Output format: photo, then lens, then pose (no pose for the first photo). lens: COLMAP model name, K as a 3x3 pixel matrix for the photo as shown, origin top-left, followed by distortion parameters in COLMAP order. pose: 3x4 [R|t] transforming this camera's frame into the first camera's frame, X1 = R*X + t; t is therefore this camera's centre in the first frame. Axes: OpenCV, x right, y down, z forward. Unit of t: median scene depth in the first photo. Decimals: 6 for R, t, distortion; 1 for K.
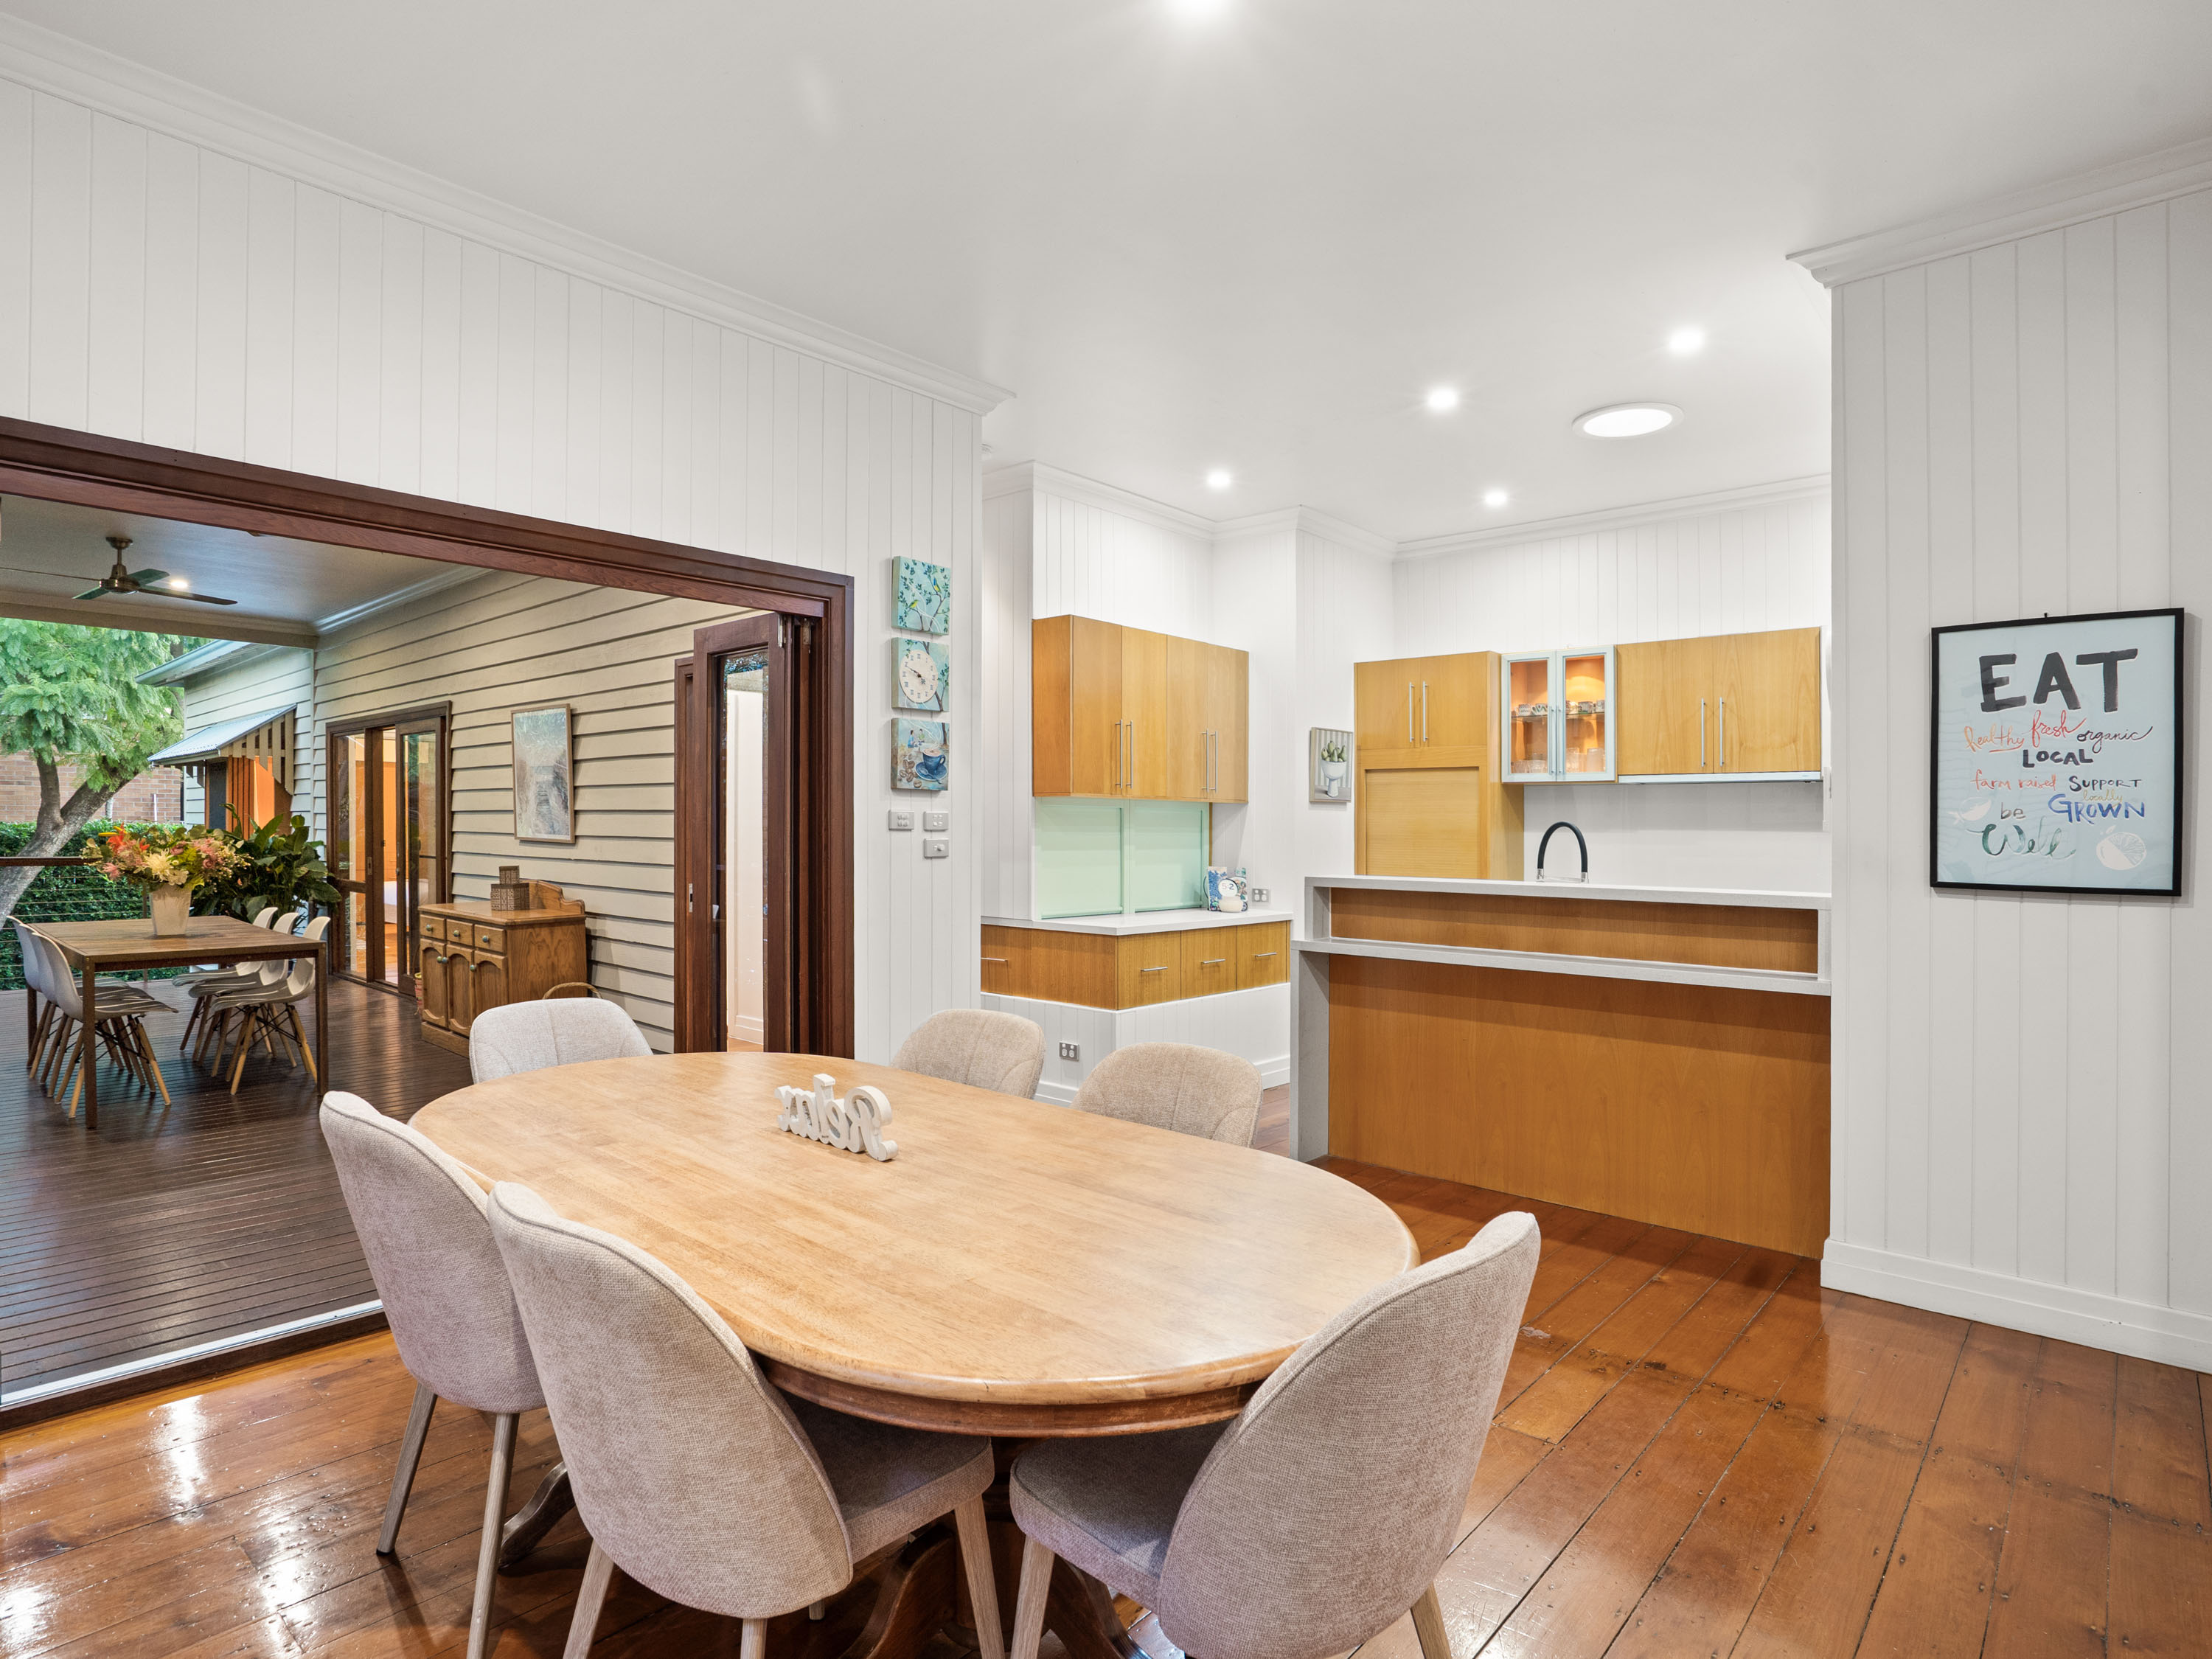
lens RADIAL K [[1194.1, 0, 1092.3], [0, 1194.1, 827.8], [0, 0, 1]] dist [-0.041125, 0.003662]
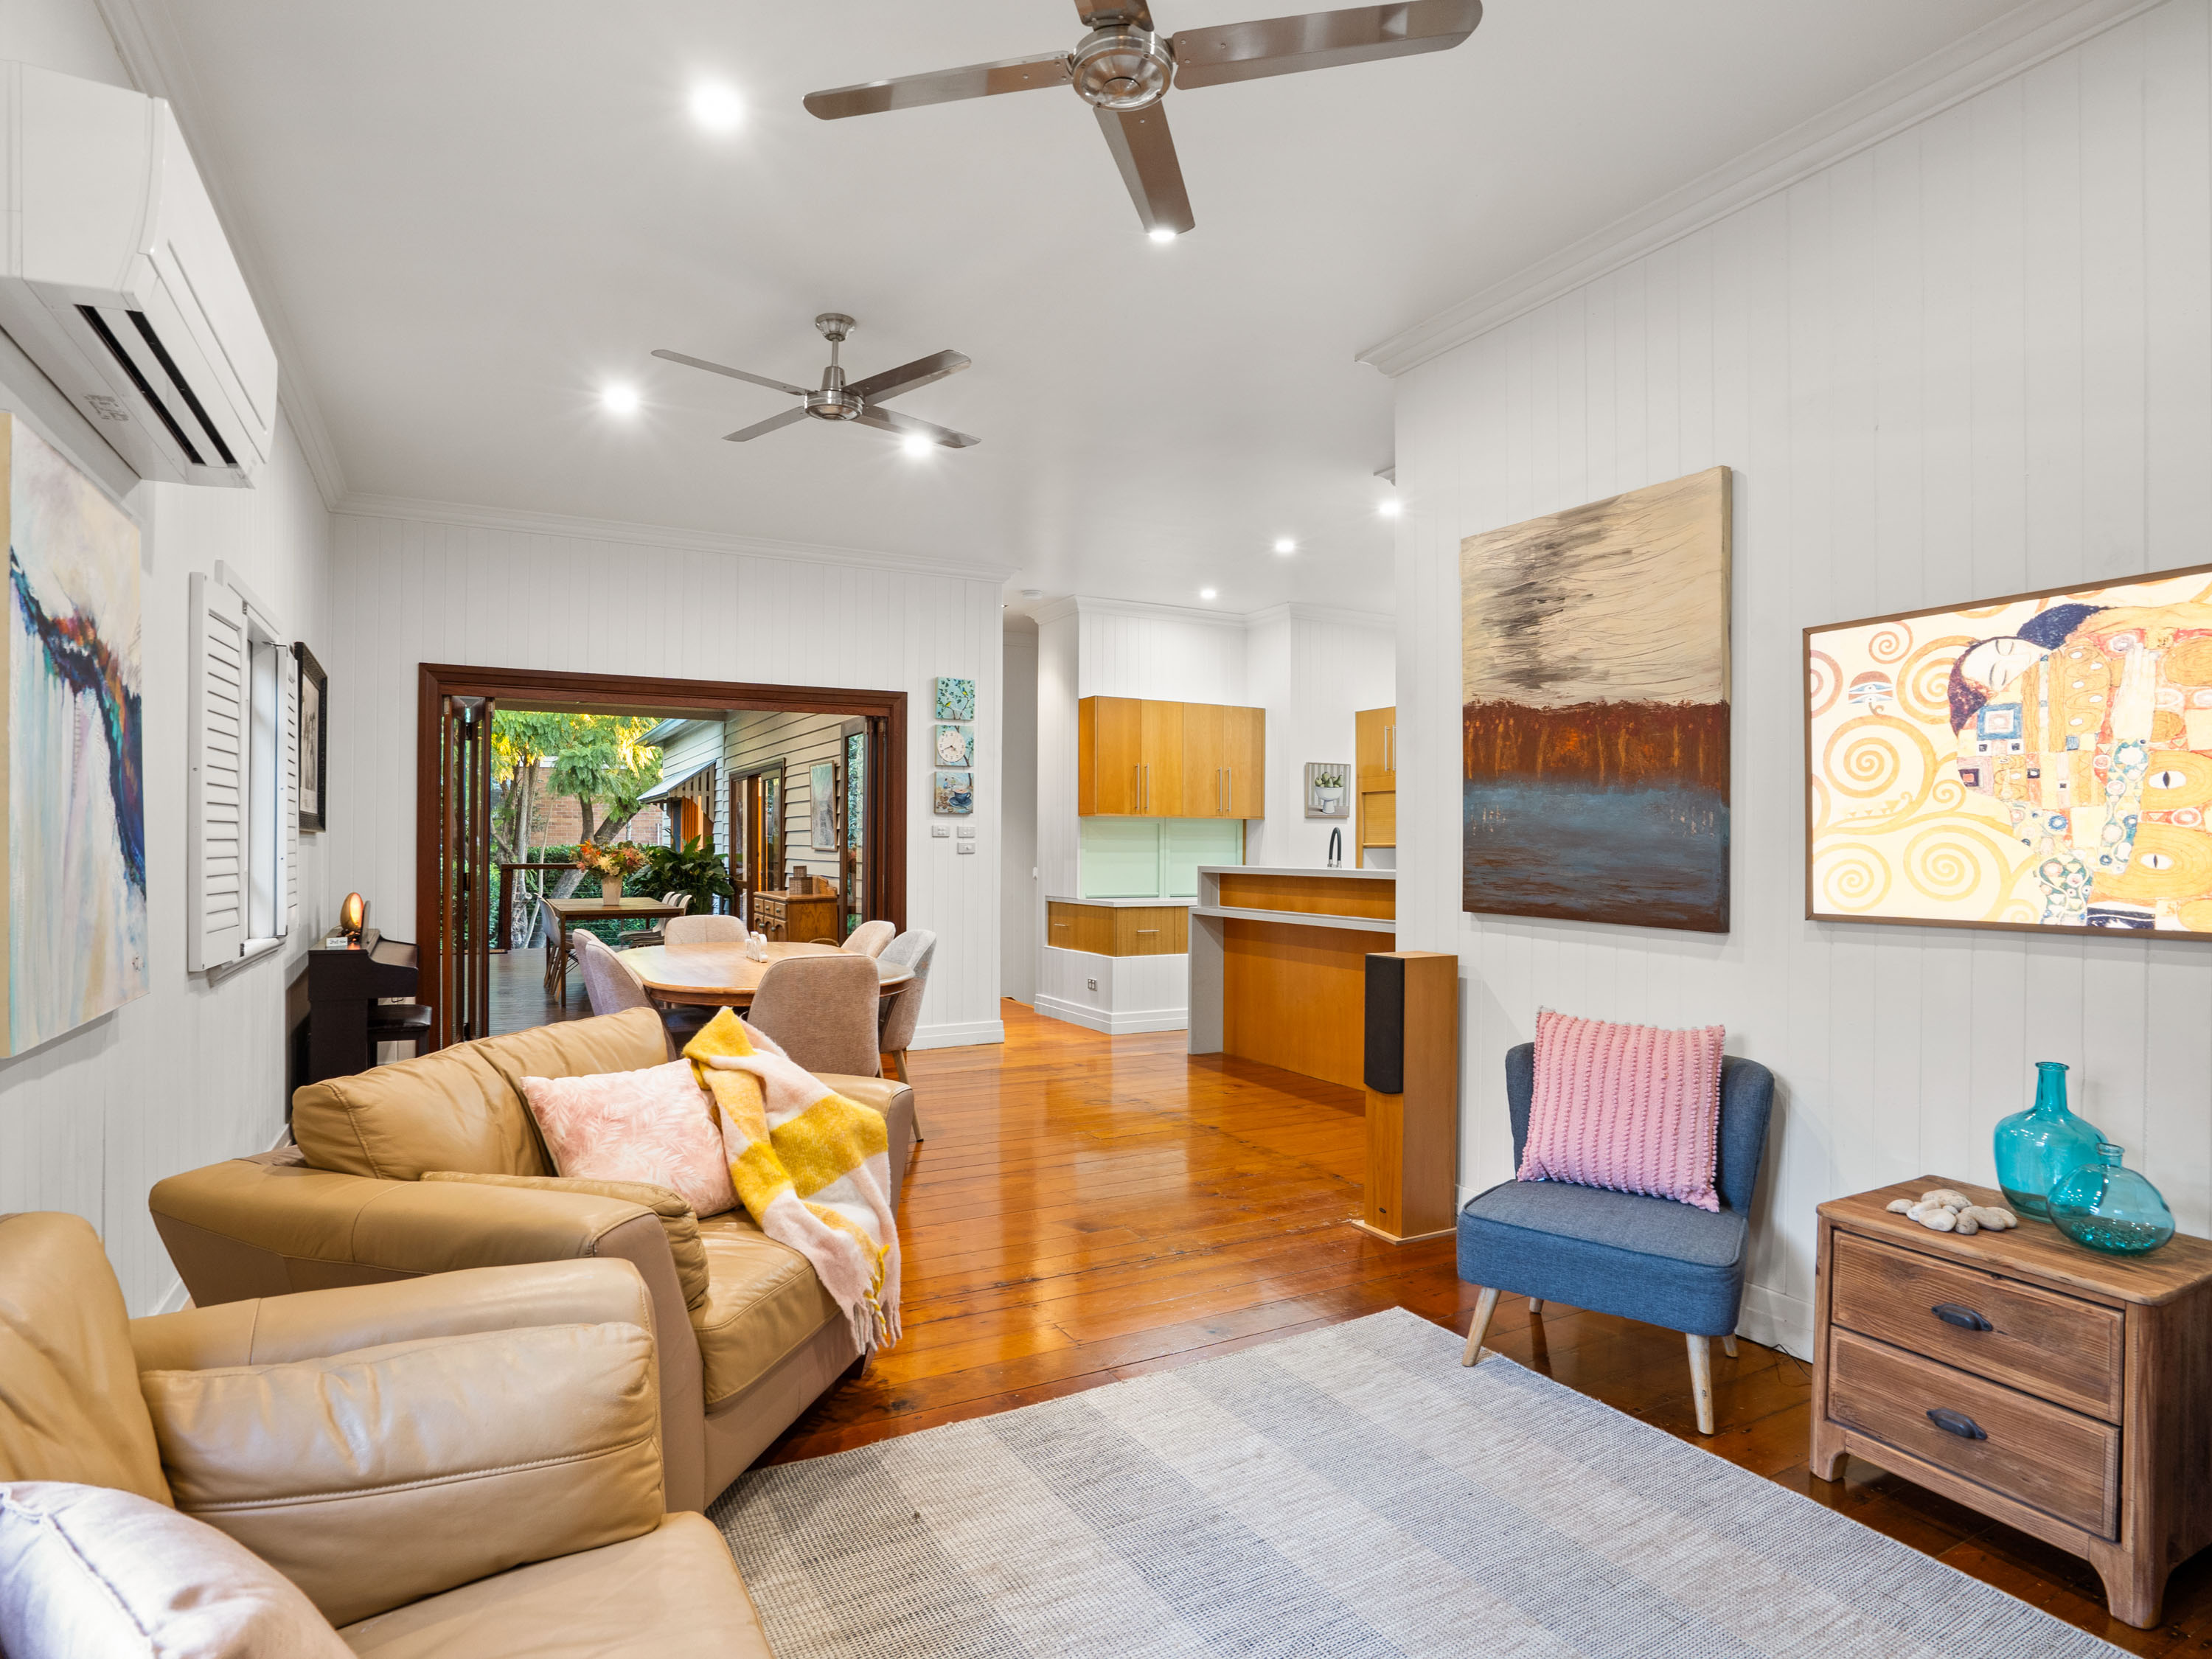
lens RADIAL K [[1194.1, 0, 1116.2], [0, 1194.1, 831.8], [0, 0, 1]] dist [-0.041125, 0.003662]
pose [[0.944419, -0.010045, -0.328589, 0.478752], [0.005078, 0.999860, -0.015969, 0.017158], [0.328704, 0.013413, 0.944338, -0.397056]]
